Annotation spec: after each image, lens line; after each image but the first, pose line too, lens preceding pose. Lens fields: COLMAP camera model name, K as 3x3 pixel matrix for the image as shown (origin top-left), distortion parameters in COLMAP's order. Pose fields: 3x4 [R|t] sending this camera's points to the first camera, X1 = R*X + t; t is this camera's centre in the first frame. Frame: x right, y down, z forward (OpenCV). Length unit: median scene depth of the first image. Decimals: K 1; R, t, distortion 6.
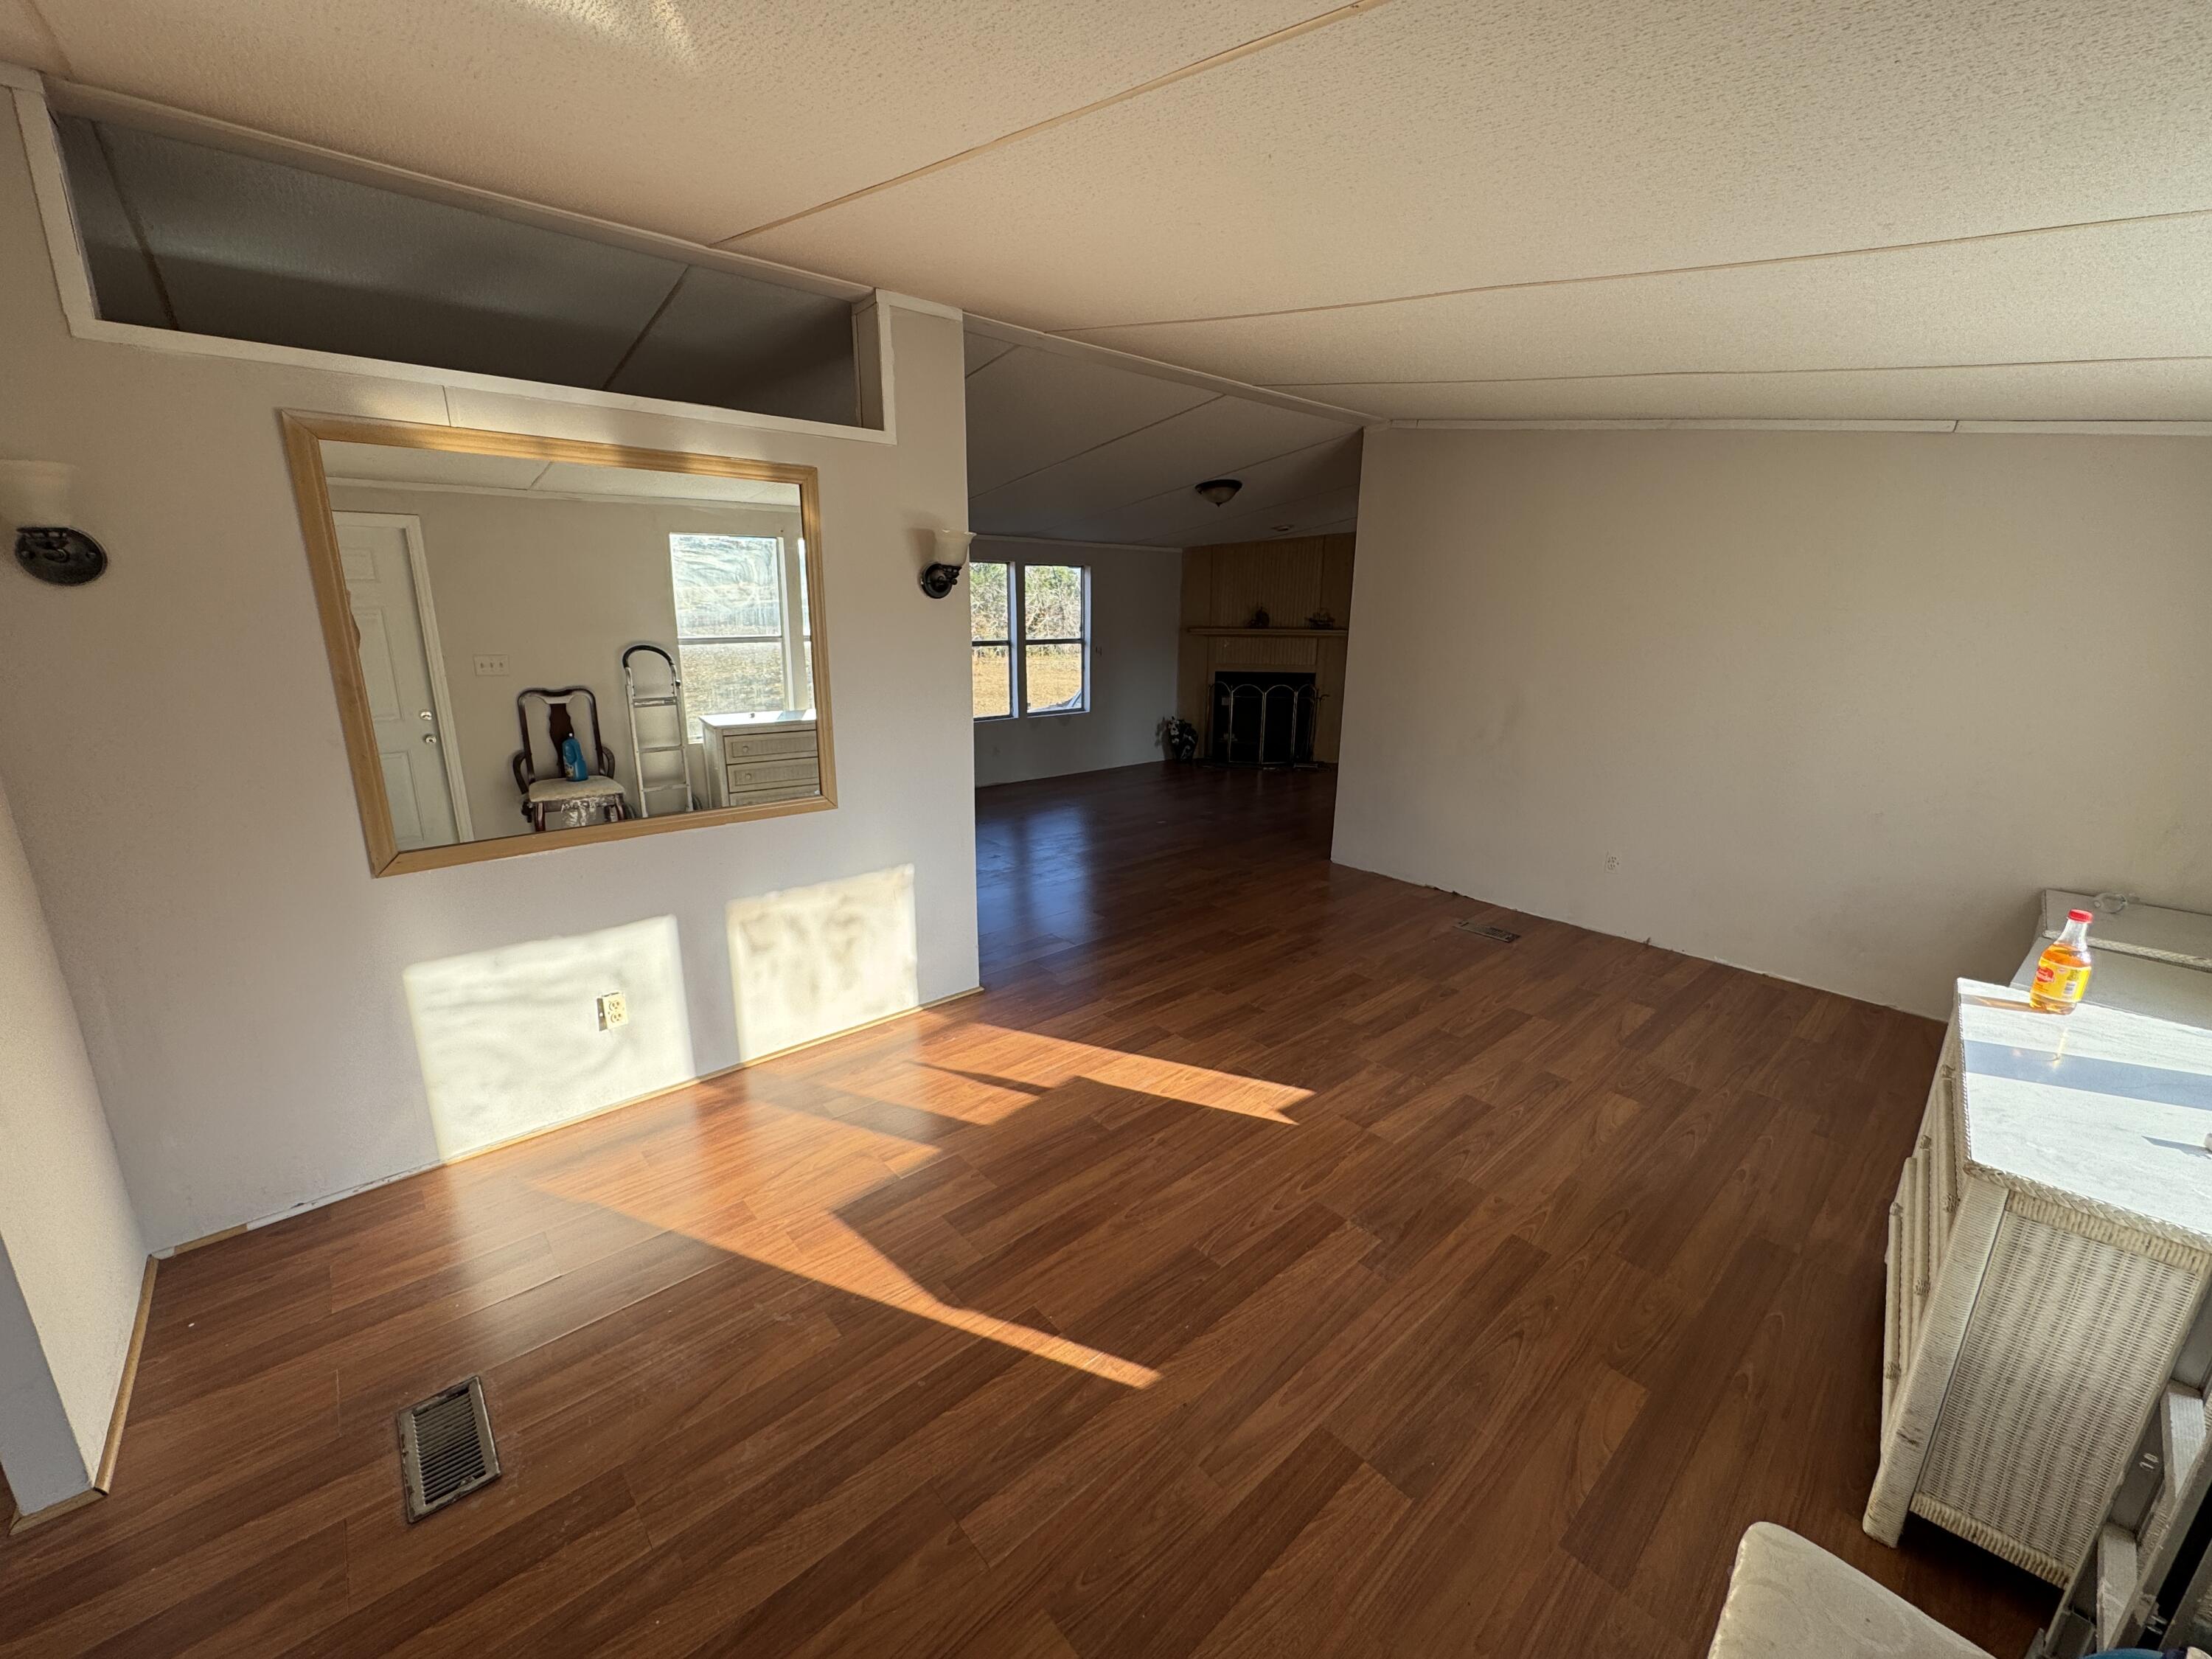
lens RADIAL K [[886.9, 0, 1105.6], [0, 886.9, 837.4], [0, 0, 1]] dist [-0.000779, -0.000365]
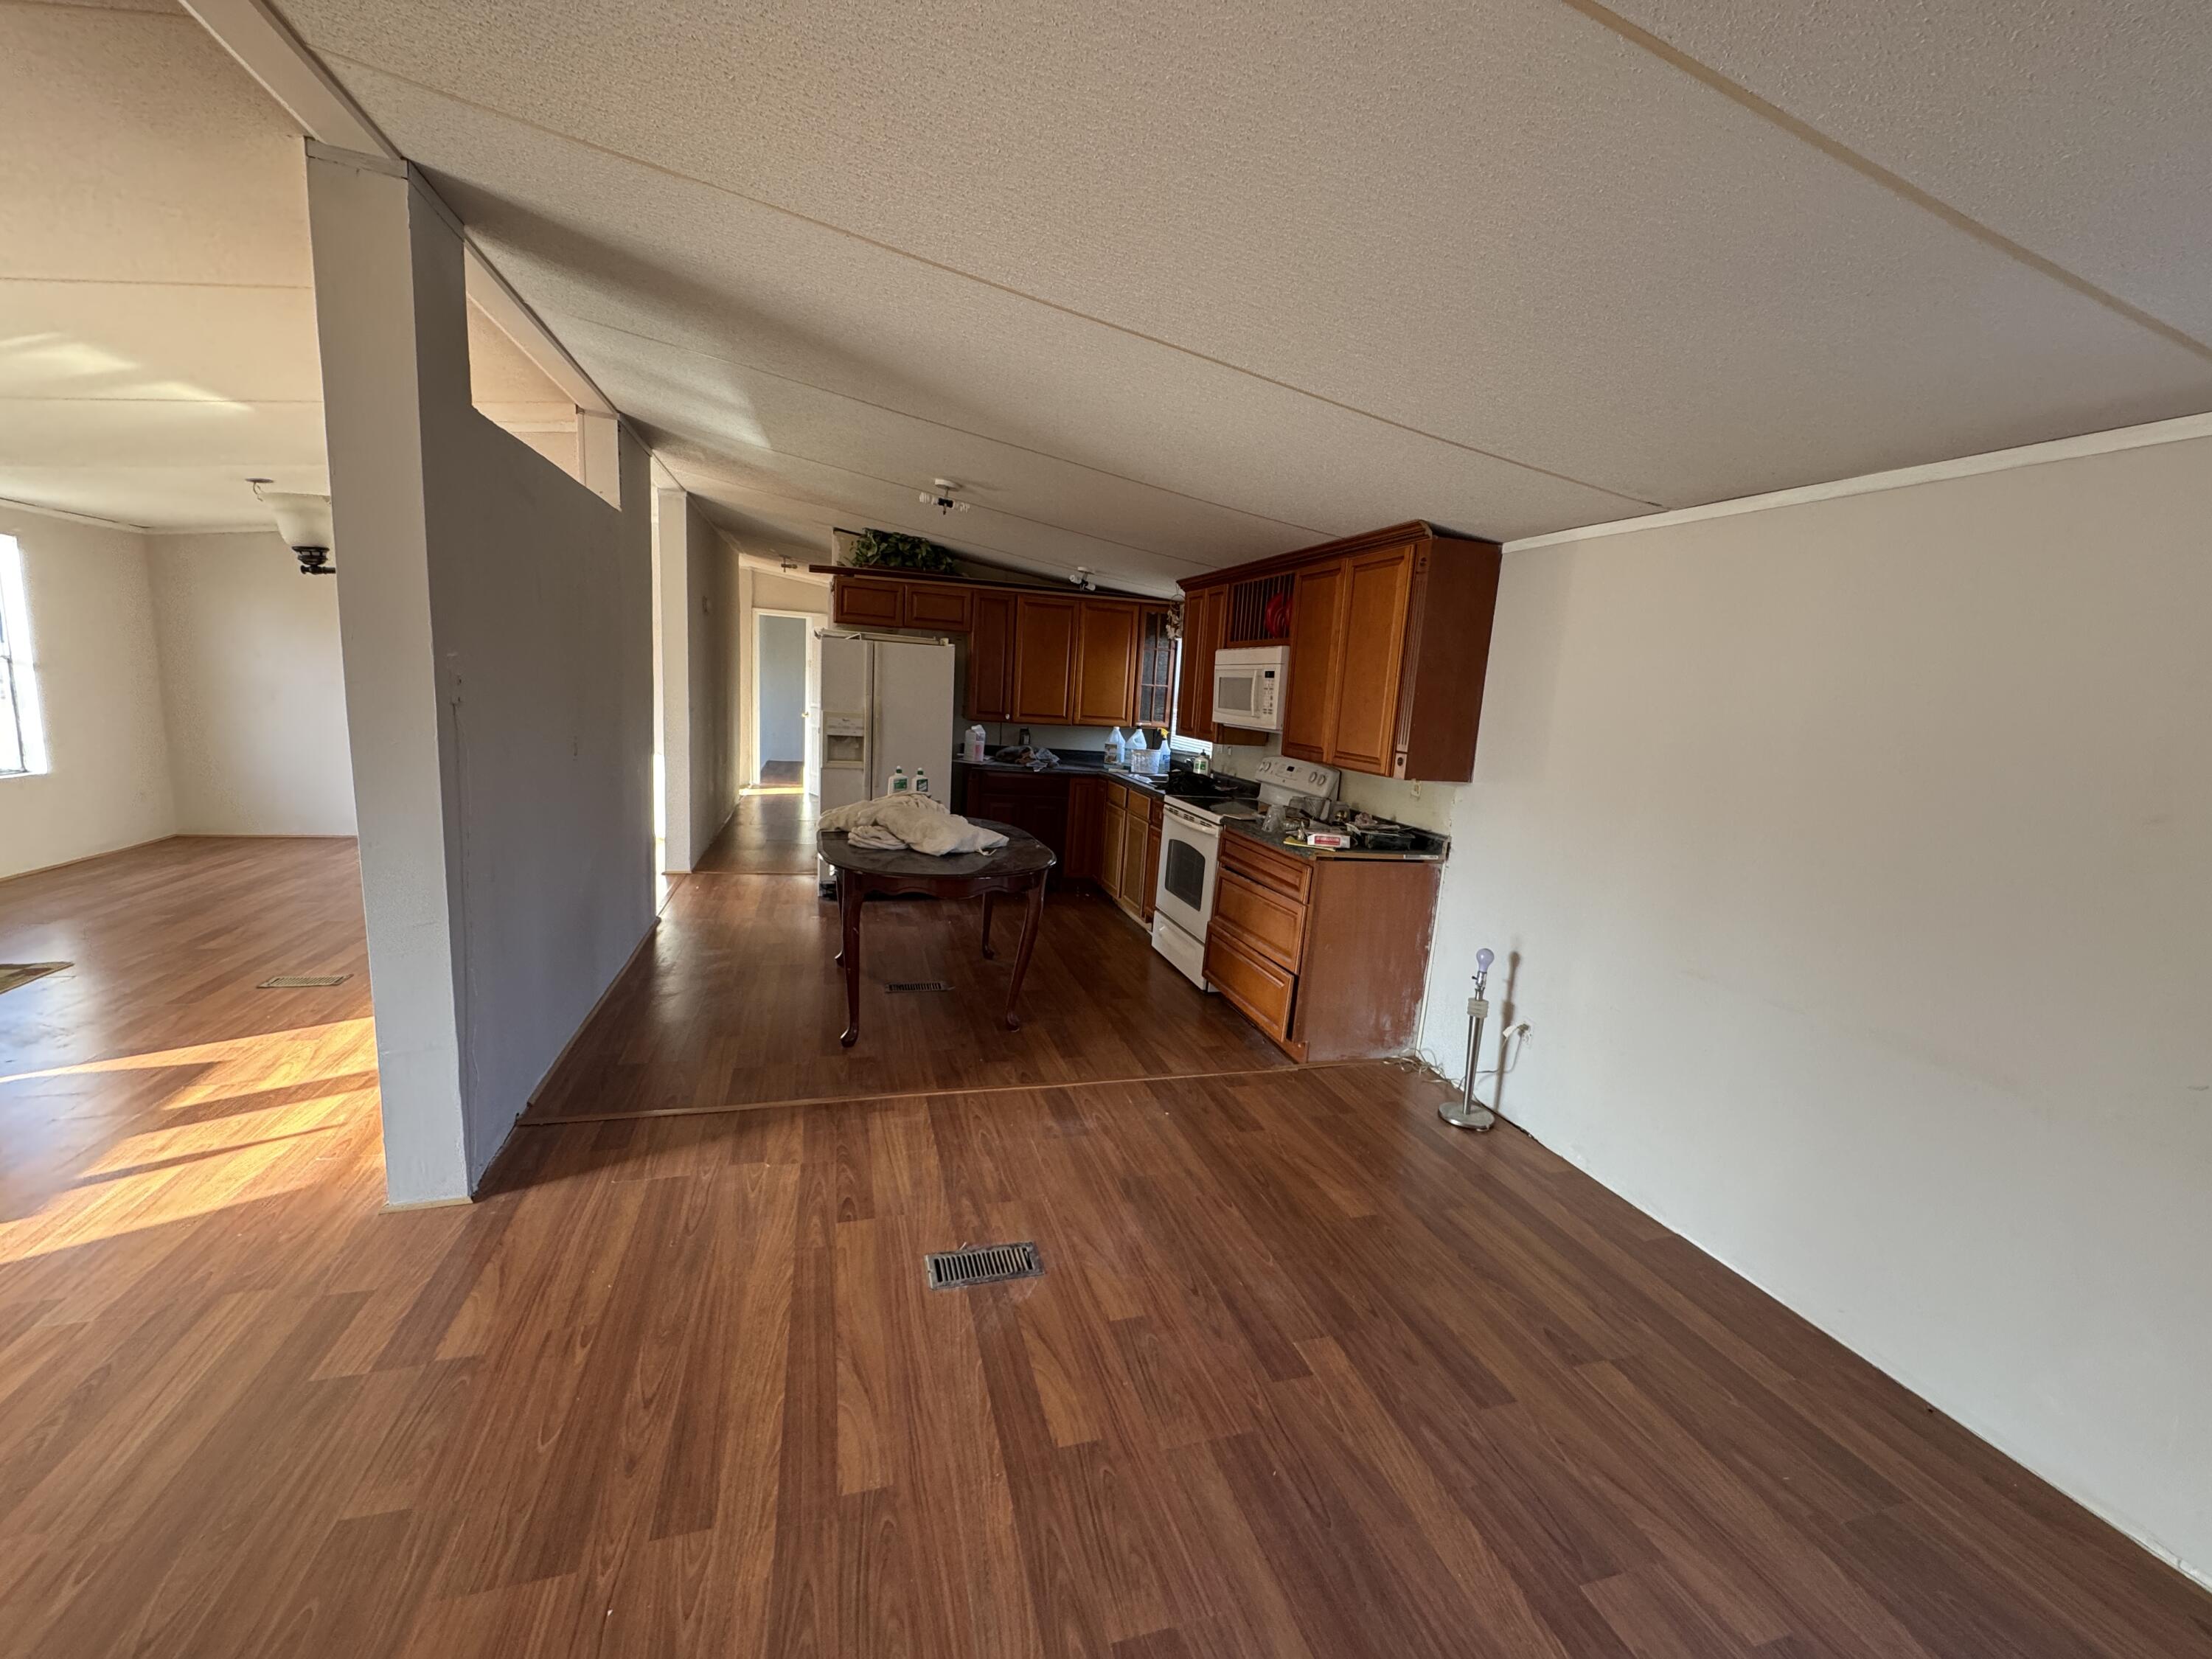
lens RADIAL K [[886.9, 0, 1102.5], [0, 886.9, 832.8], [0, 0, 1]] dist [-0.000779, -0.000365]
pose [[-0.423037, 0.113711, -0.898949, 0.073930], [-0.295750, 0.920433, 0.255606, -0.160315], [0.856488, 0.373995, -0.355747, 0.650781]]
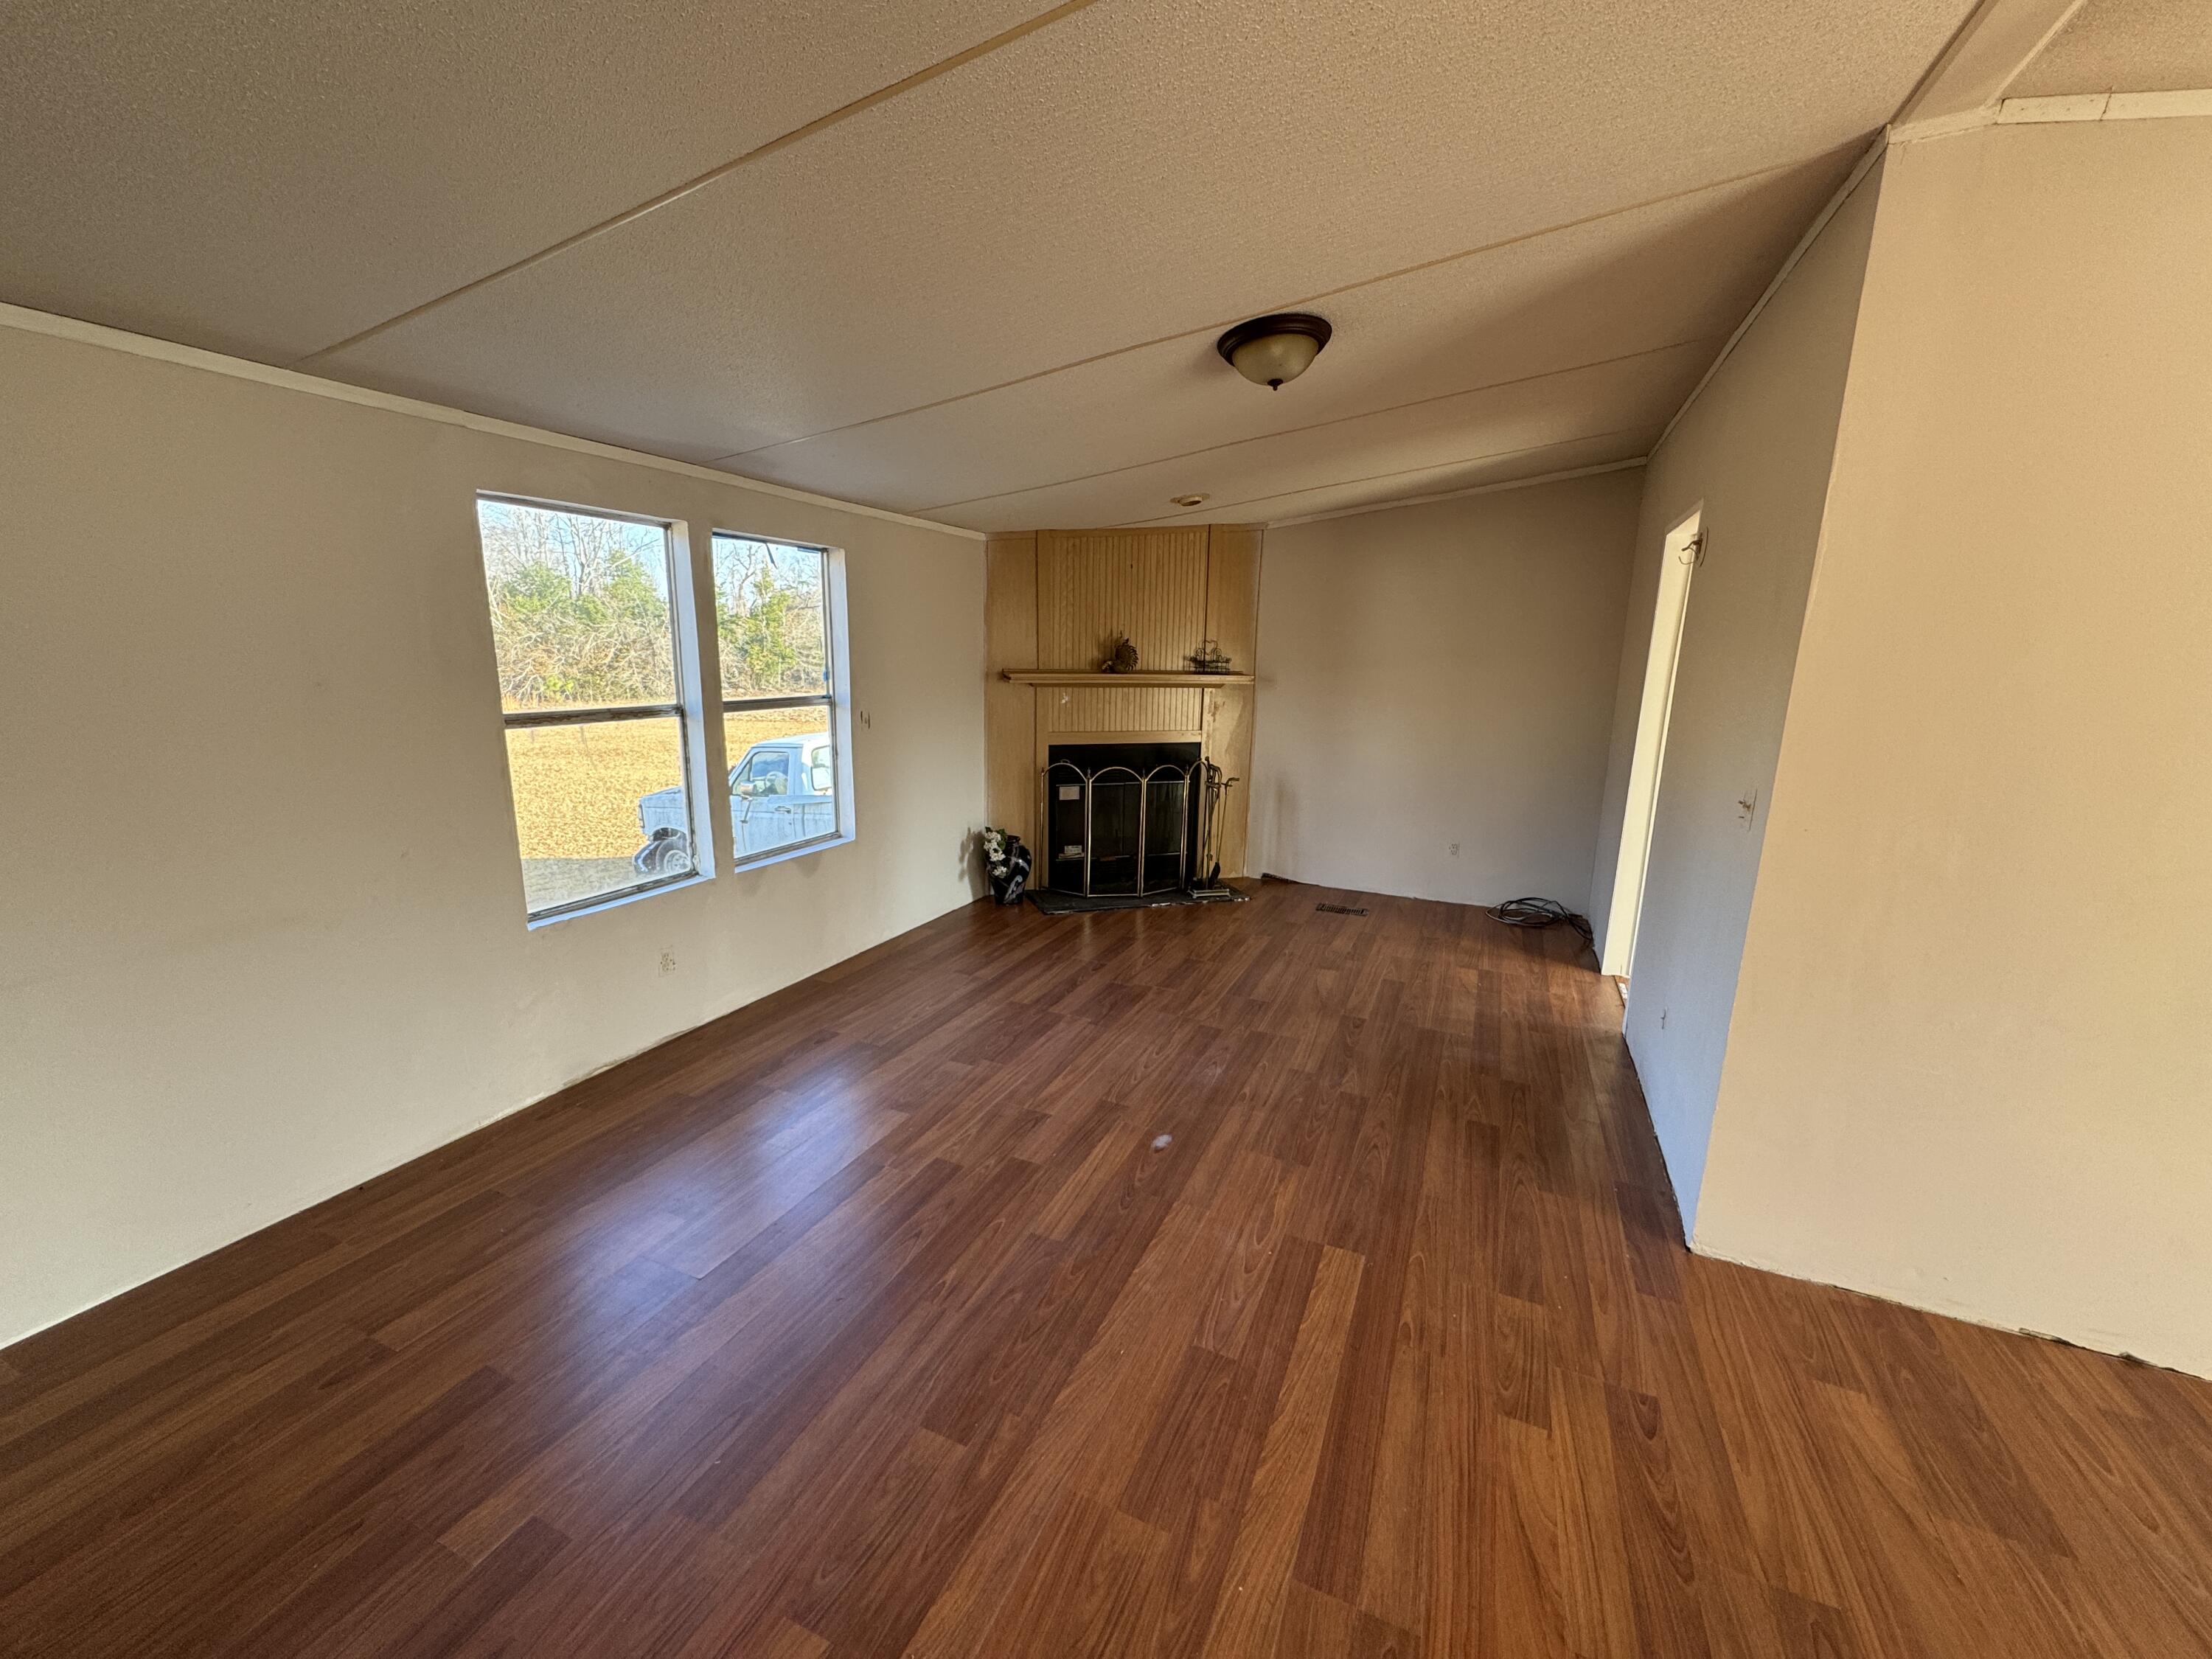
lens RADIAL K [[886.9, 0, 1105.4], [0, 886.9, 823.6], [0, 0, 1]] dist [-0.000779, -0.000365]
pose [[0.909859, -0.071064, 0.408786, -0.089138], [0.093466, 0.995005, -0.035060, -0.113127], [-0.404252, 0.070107, 0.911957, 0.459168]]
